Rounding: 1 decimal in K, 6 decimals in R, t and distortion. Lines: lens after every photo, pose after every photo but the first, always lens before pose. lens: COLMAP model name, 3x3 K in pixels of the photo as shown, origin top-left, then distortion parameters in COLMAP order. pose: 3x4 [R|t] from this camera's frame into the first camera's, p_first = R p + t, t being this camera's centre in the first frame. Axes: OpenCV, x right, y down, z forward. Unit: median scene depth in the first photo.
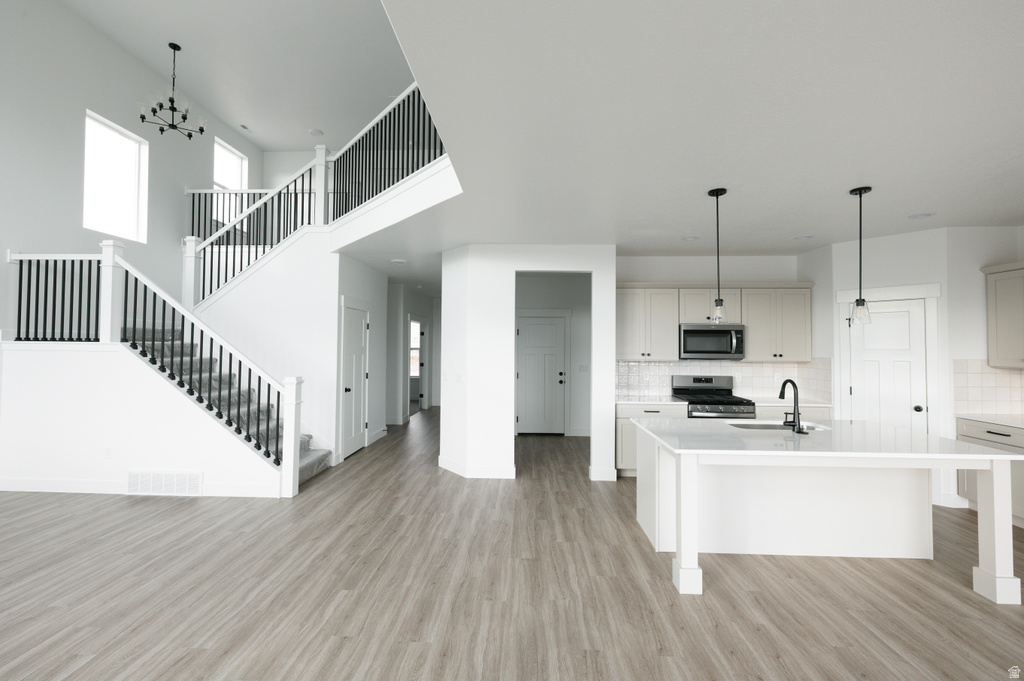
lens RADIAL K [[433.7, 0, 511.6], [0, 433.7, 334.1], [0, 0, 1]] dist [0.000922, -0.000065]
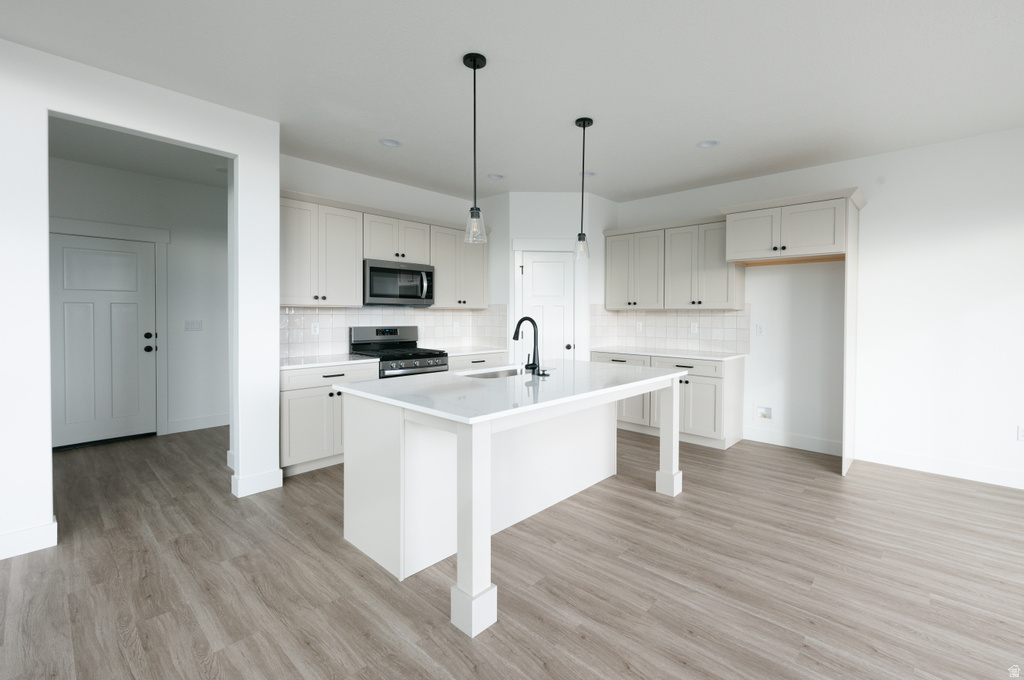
lens RADIAL K [[443.4, 0, 530.9], [0, 443.4, 320.2], [0, 0, 1]] dist [0.002420, 0.000297]
pose [[0.639031, -0.014497, 0.769044, -0.040695], [-0.021875, 0.999075, 0.037011, 0.067544], [-0.768870, -0.040474, 0.638123, 0.367778]]
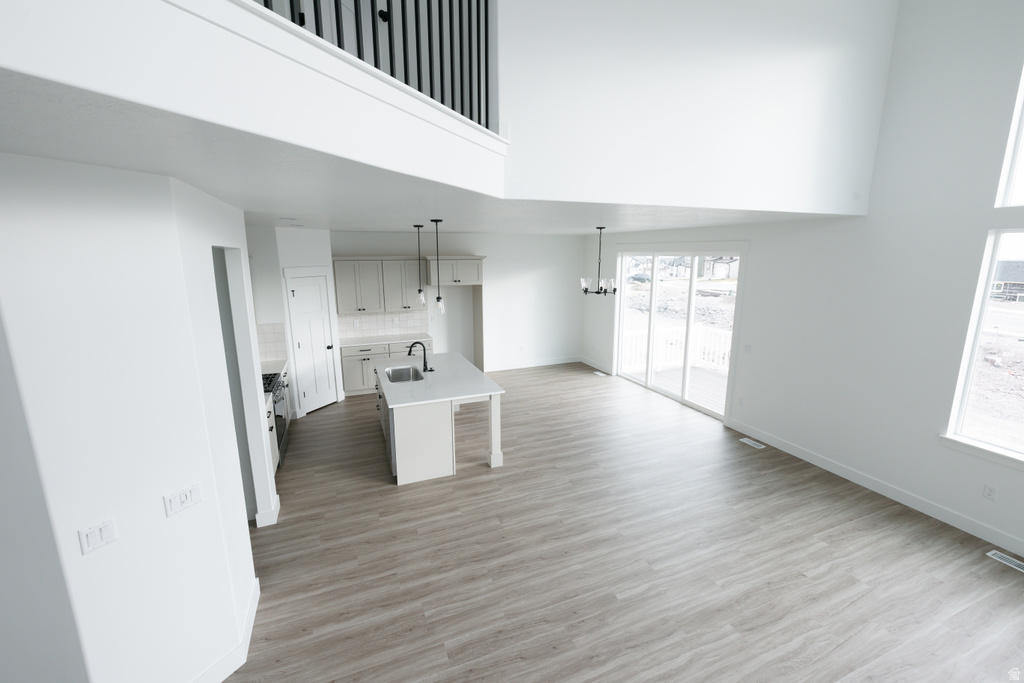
lens RADIAL K [[430.5, 0, 514.1], [0, 430.5, 336.0], [0, 0, 1]] dist [0.001262, 0.000334]
pose [[-0.413564, -0.177429, 0.893020, -0.803734], [-0.025437, 0.982697, 0.183467, -0.190229], [-0.910120, 0.053160, -0.410921, 1.163643]]
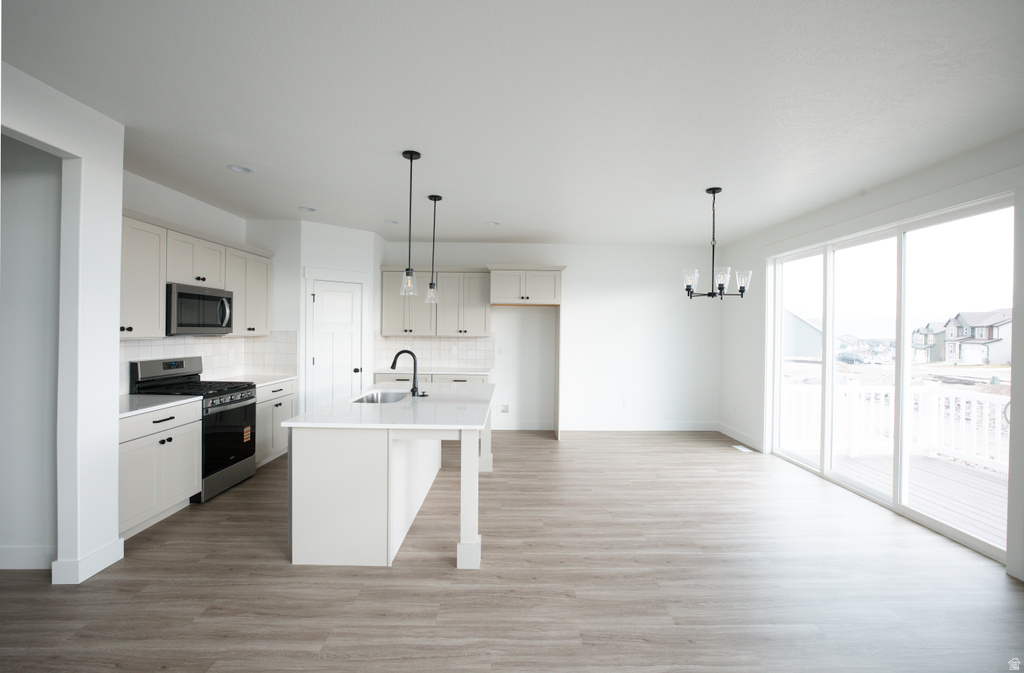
lens RADIAL K [[445.3, 0, 516.6], [0, 445.3, 330.5], [0, 0, 1]] dist [-0.050573, 0.020152]
pose [[-0.054561, -0.009801, 0.998462, -0.423948], [-0.041056, 0.999128, 0.007564, 0.031081], [-0.997666, -0.040580, -0.054916, 0.689713]]
